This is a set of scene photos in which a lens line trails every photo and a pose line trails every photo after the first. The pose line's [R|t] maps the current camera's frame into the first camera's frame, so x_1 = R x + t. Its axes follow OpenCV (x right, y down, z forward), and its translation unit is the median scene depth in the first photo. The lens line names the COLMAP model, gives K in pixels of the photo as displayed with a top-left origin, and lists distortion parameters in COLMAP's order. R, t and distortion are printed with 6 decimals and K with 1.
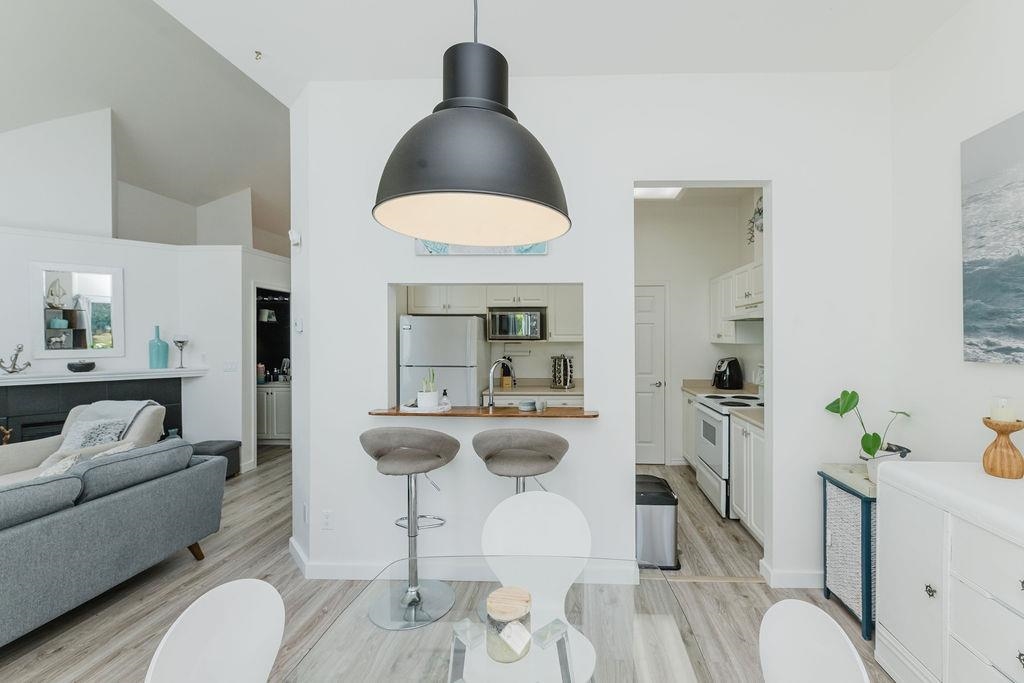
lens RADIAL K [[431.0, 0, 518.0], [0, 431.0, 348.5], [0, 0, 1]] dist [0.000756, 0.001707]
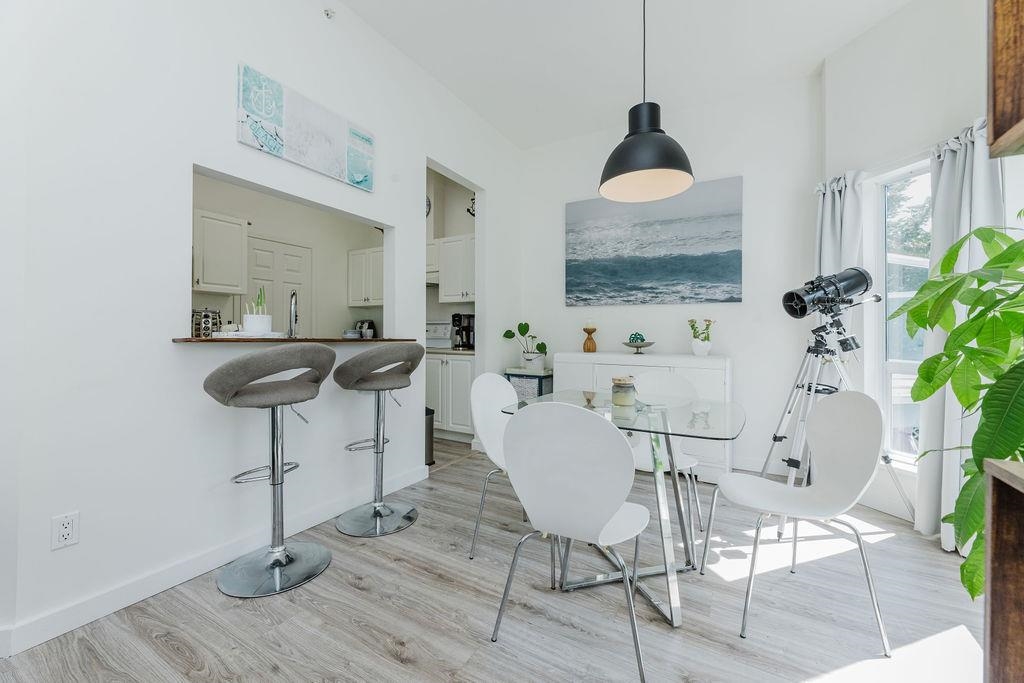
lens RADIAL K [[431.0, 0, 502.8], [0, 431.0, 341.2], [0, 0, 1]] dist [0.000756, 0.001707]
pose [[0.470308, -0.009469, 0.882452, -0.987093], [0.007630, 0.999949, 0.006663, 0.184578], [-0.882469, 0.003600, 0.470356, 0.271664]]
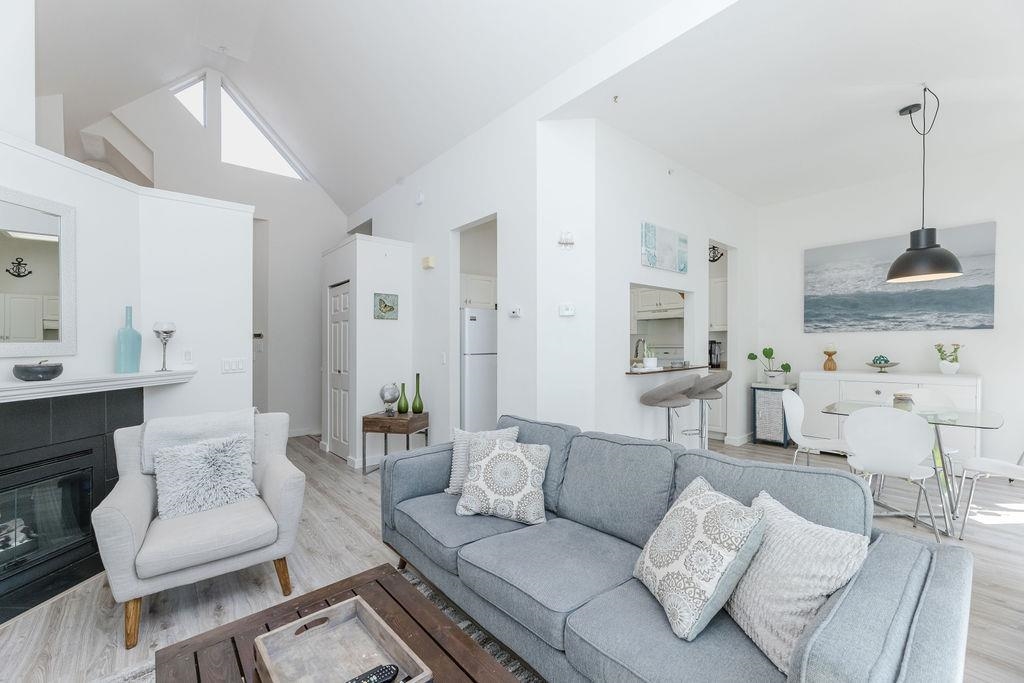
lens RADIAL K [[431.0, 0, 504.4], [0, 431.0, 364.8], [0, 0, 1]] dist [0.000756, 0.001707]
pose [[0.728179, -0.047532, 0.683737, -2.088643], [0.032166, 0.998863, 0.035182, 0.071081], [-0.684632, -0.003625, 0.728880, 0.330612]]
